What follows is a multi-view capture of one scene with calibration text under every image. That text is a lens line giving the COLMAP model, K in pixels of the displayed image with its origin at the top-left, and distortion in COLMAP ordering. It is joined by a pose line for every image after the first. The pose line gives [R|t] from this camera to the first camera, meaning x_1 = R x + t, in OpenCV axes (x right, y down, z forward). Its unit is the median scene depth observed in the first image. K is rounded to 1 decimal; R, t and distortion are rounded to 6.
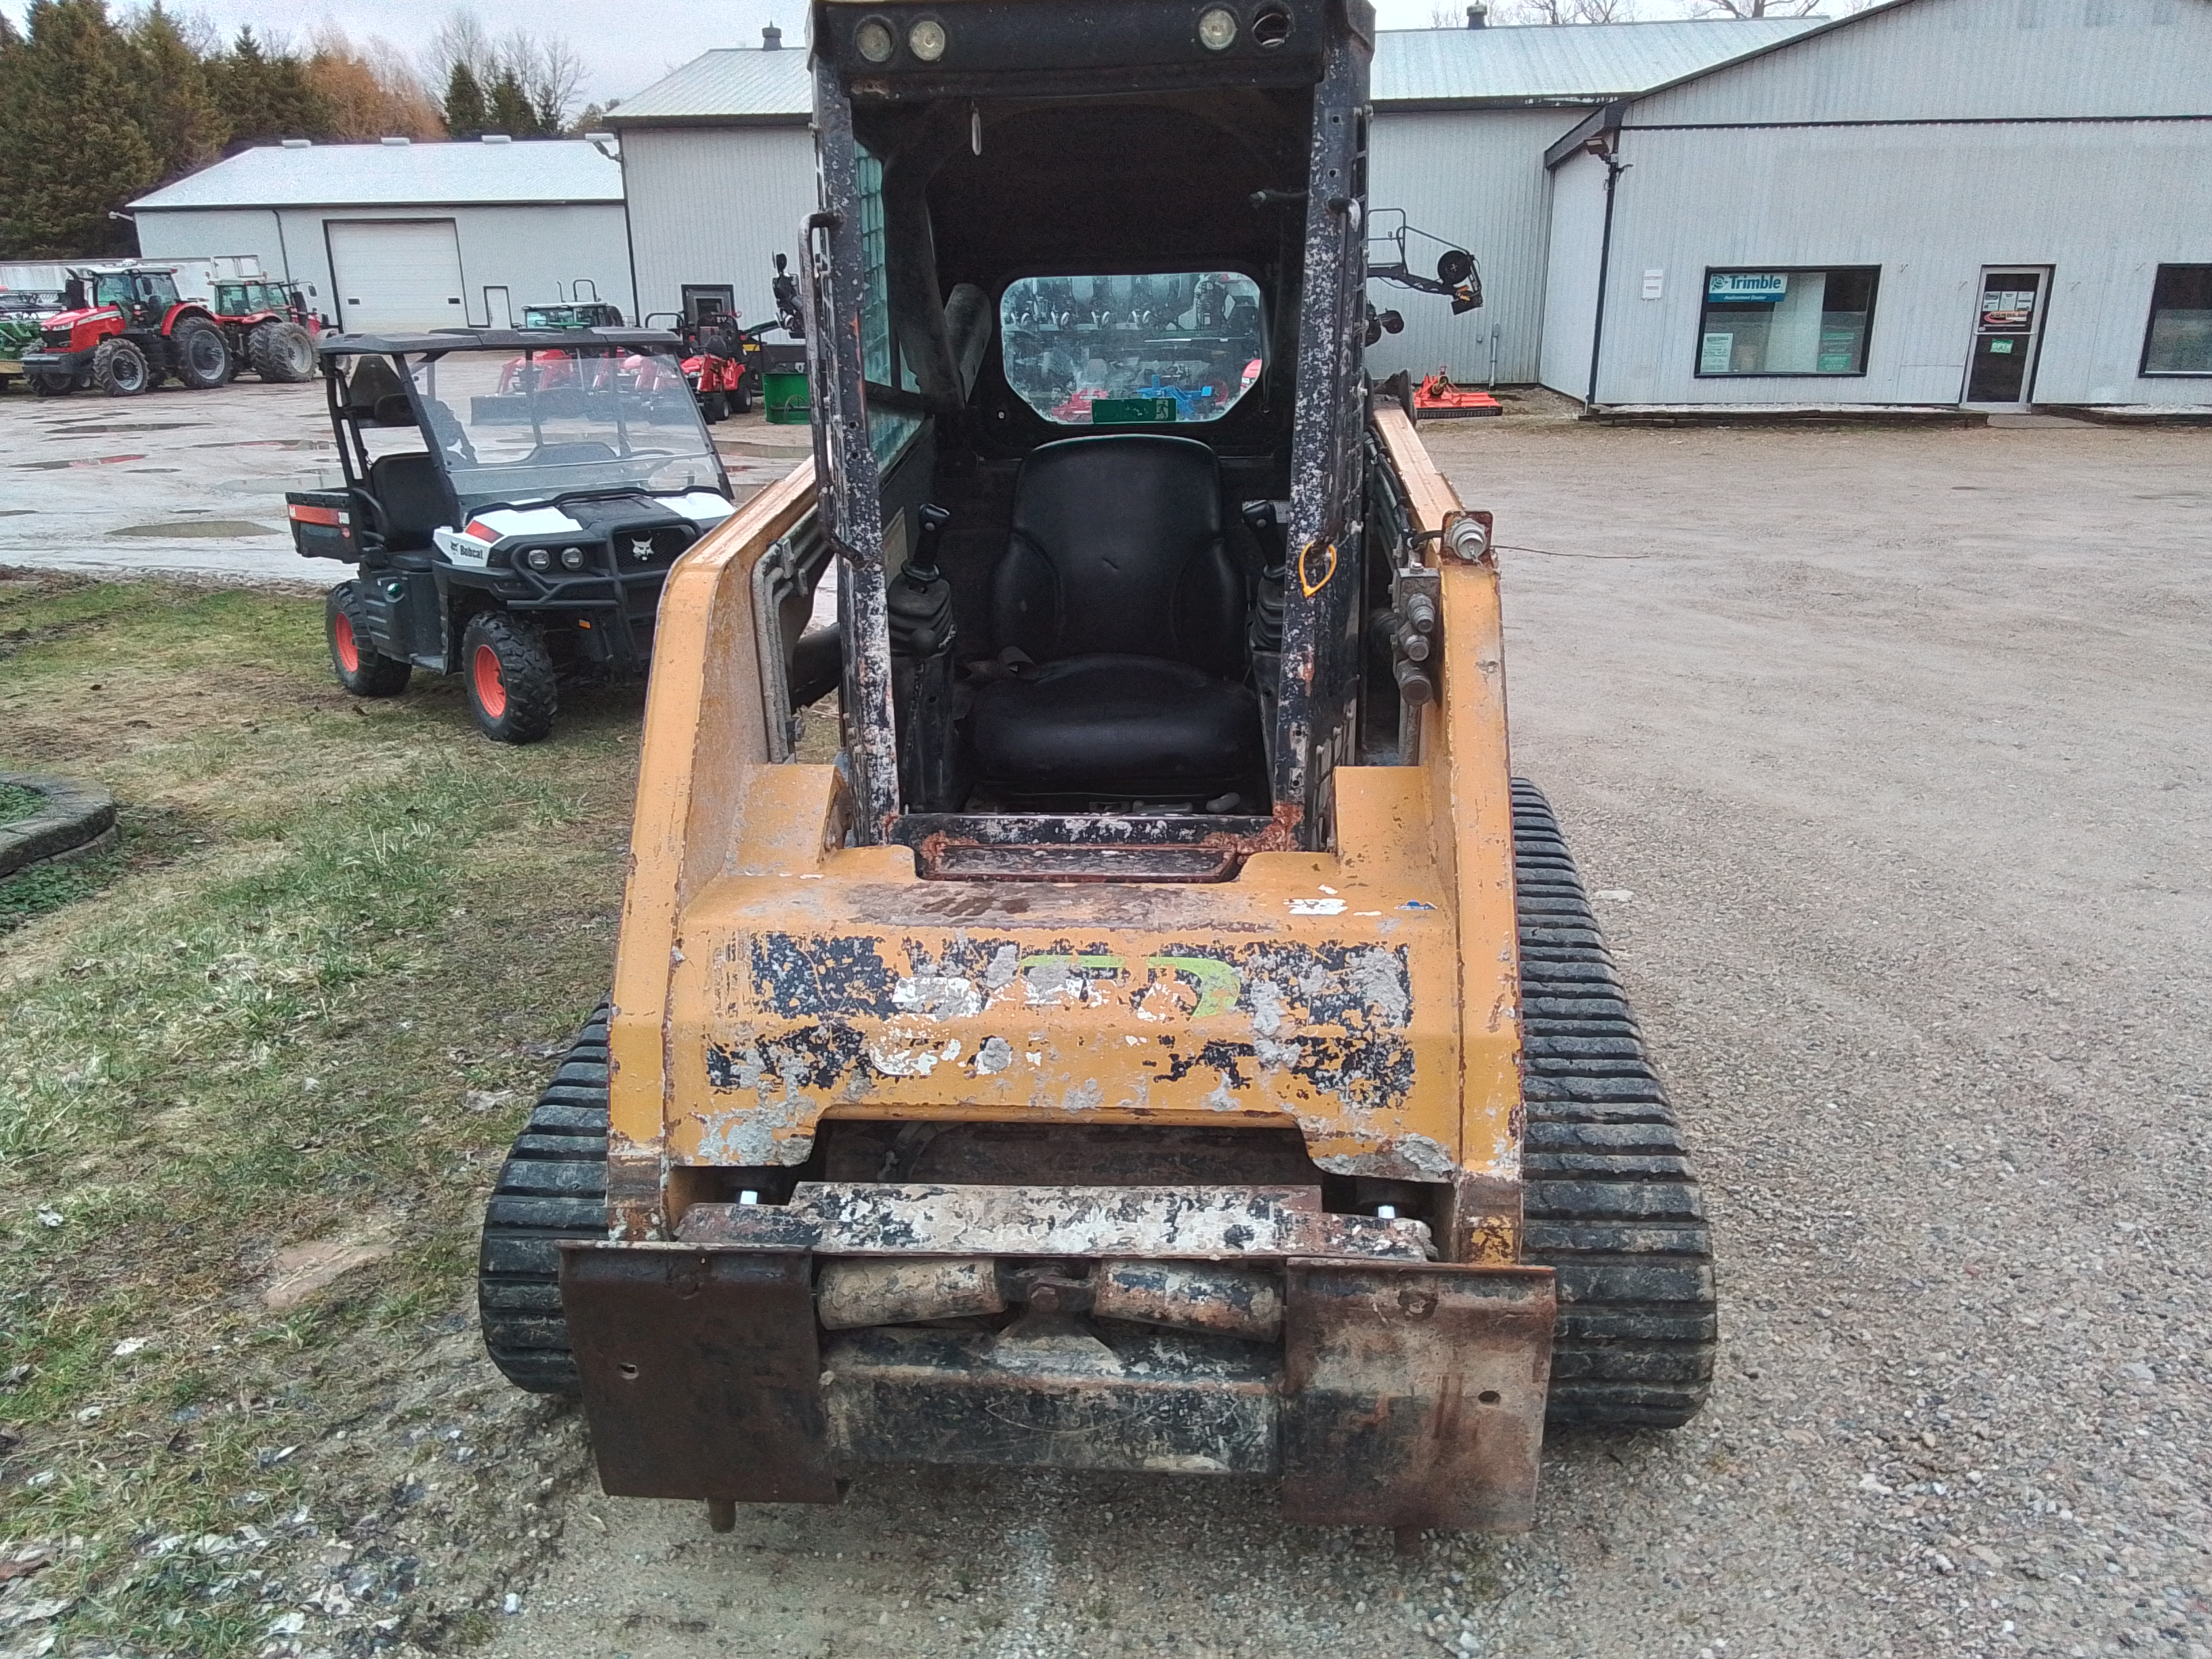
lens RADIAL K [[1575.6, 0, 1108.6], [0, 1575.6, 840.3], [0, 0, 1]] dist [0.054082, -0.058397]
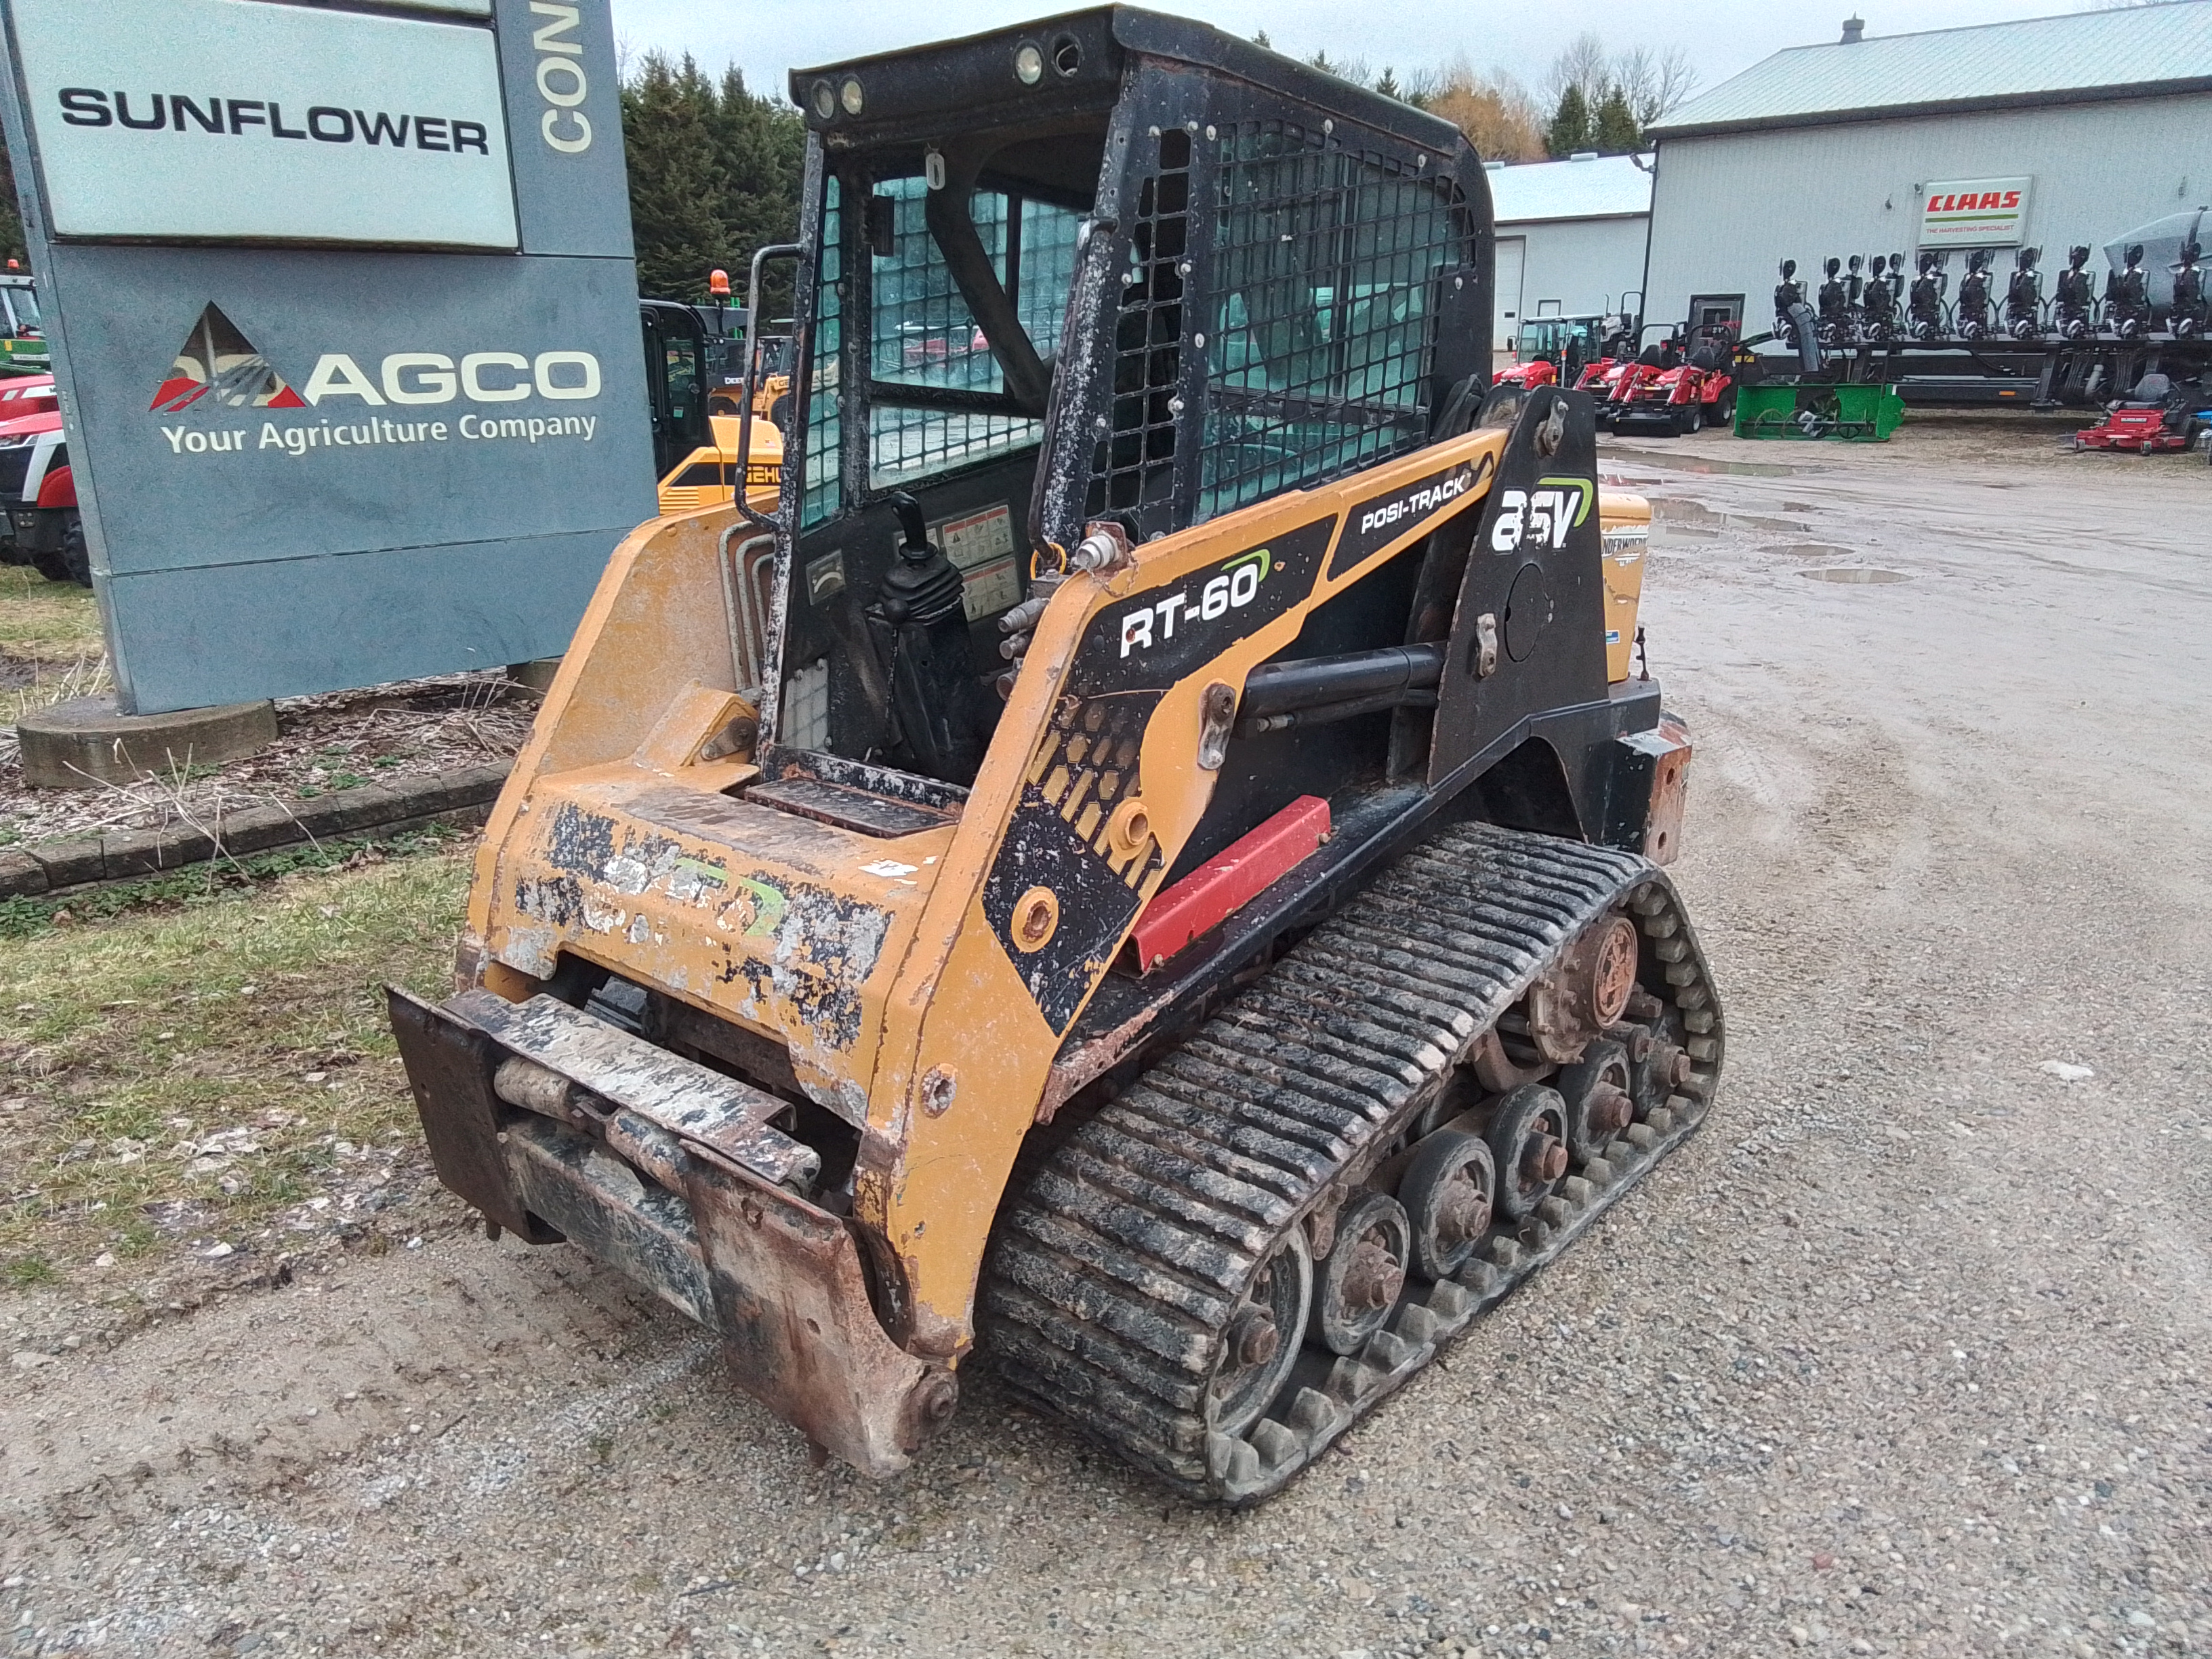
lens RADIAL K [[1575.6, 0, 1106.6], [0, 1575.6, 843.3], [0, 0, 1]] dist [0.054082, -0.058397]
pose [[0.792011, 0.188221, -0.580768, 0.910483], [-0.191056, 0.979921, 0.057033, -0.068462], [0.579841, 0.065789, 0.812069, 0.202512]]
